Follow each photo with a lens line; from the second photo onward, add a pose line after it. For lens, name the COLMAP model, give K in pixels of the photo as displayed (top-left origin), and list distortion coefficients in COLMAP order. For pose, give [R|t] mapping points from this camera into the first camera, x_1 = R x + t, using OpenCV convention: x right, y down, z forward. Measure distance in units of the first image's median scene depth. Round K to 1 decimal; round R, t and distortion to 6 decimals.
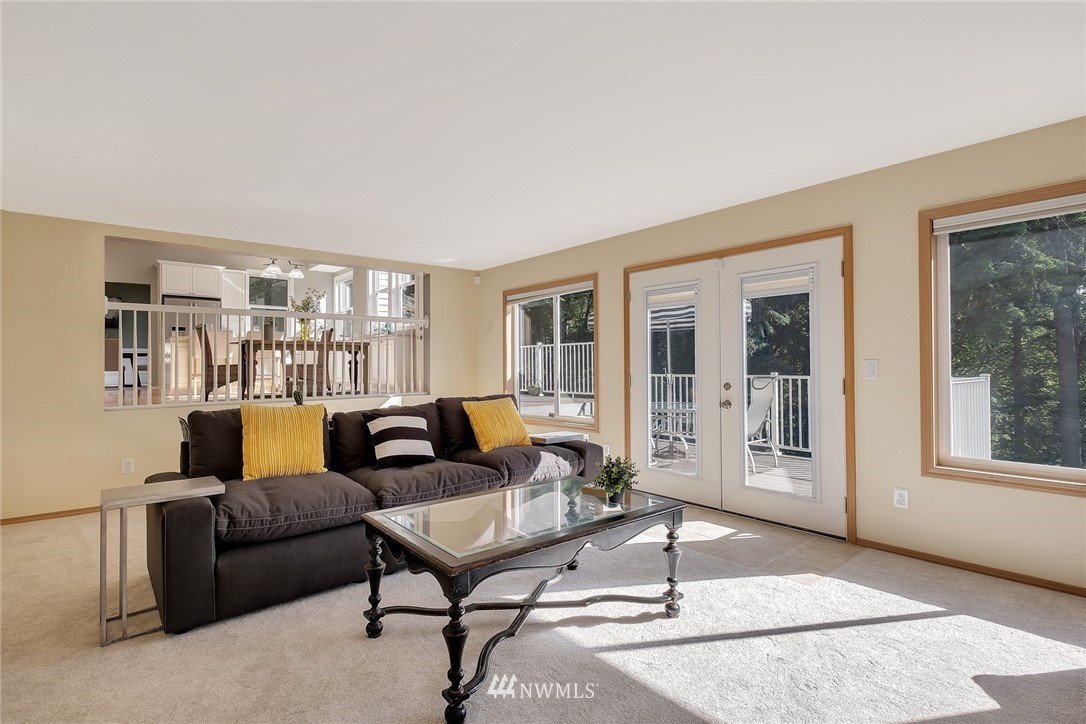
lens RADIAL K [[528.7, 0, 544.1], [0, 528.7, 358.4], [0, 0, 1]] dist [0.000421, 0.001135]
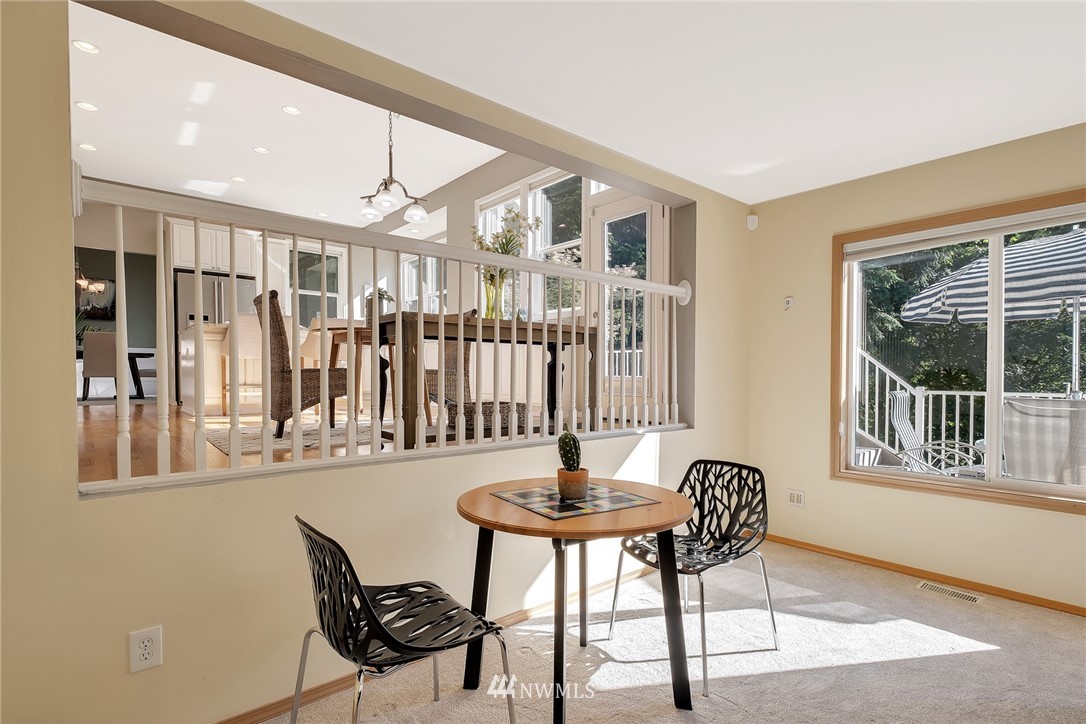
lens RADIAL K [[528.7, 0, 523.8], [0, 528.7, 377.9], [0, 0, 1]] dist [0.000421, 0.001135]
pose [[0.999779, 0.012248, -0.017081, -0.334286], [-0.011898, 0.999721, 0.020411, 0.007028], [0.017327, -0.020203, 0.999646, 0.411148]]
